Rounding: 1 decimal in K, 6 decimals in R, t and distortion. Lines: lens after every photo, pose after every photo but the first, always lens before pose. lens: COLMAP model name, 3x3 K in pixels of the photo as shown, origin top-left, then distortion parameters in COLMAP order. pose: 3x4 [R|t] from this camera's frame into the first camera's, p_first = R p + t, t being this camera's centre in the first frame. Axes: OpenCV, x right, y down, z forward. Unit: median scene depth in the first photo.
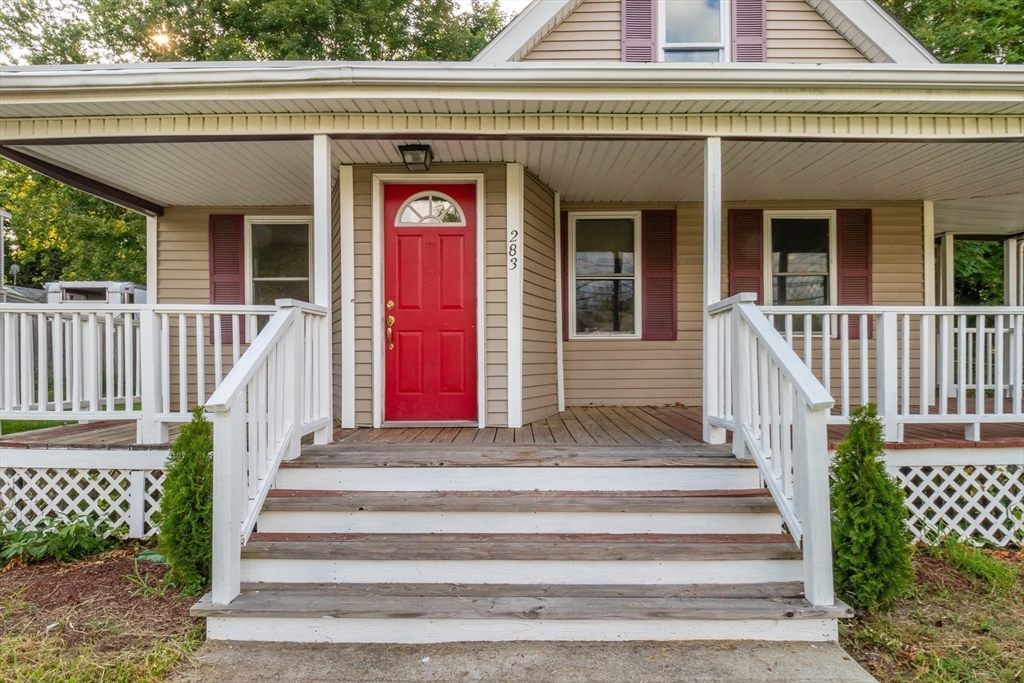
lens RADIAL K [[568.0, 0, 511.2], [0, 568.0, 349.8], [0, 0, 1]] dist [-0.003564, -0.004134]
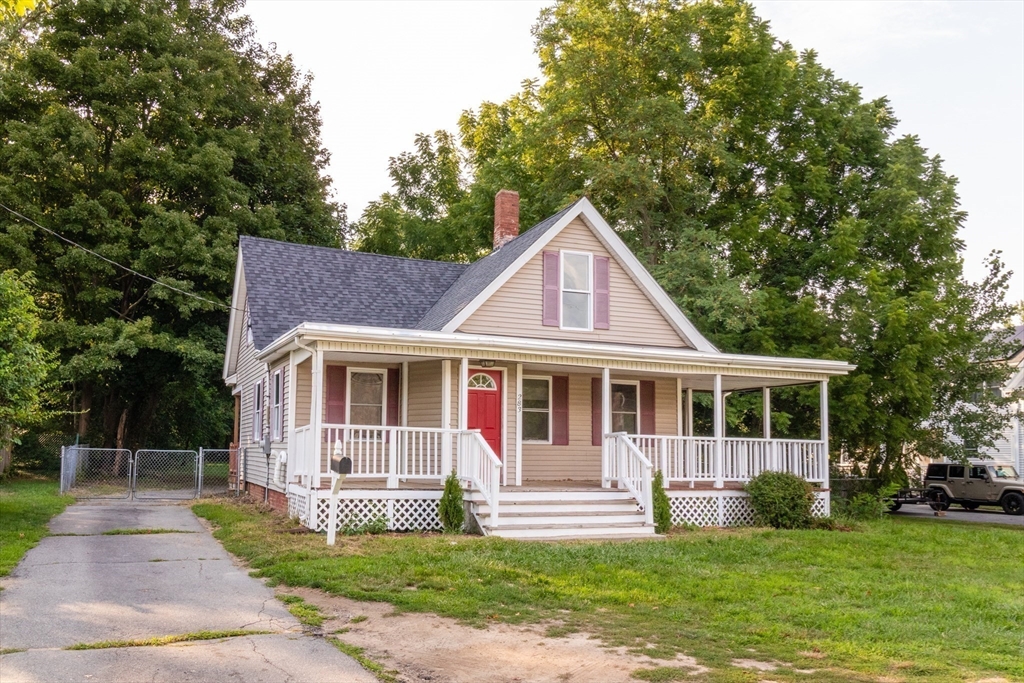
lens RADIAL K [[862.6, 0, 509.4], [0, 862.6, 340.1], [0, 0, 1]] dist [0.079006, 0.000849]
pose [[0.909898, 0.071328, 0.408655, -1.674564], [-0.020158, 0.991546, -0.128183, 0.013040], [-0.414343, 0.108396, 0.903643, -2.400704]]
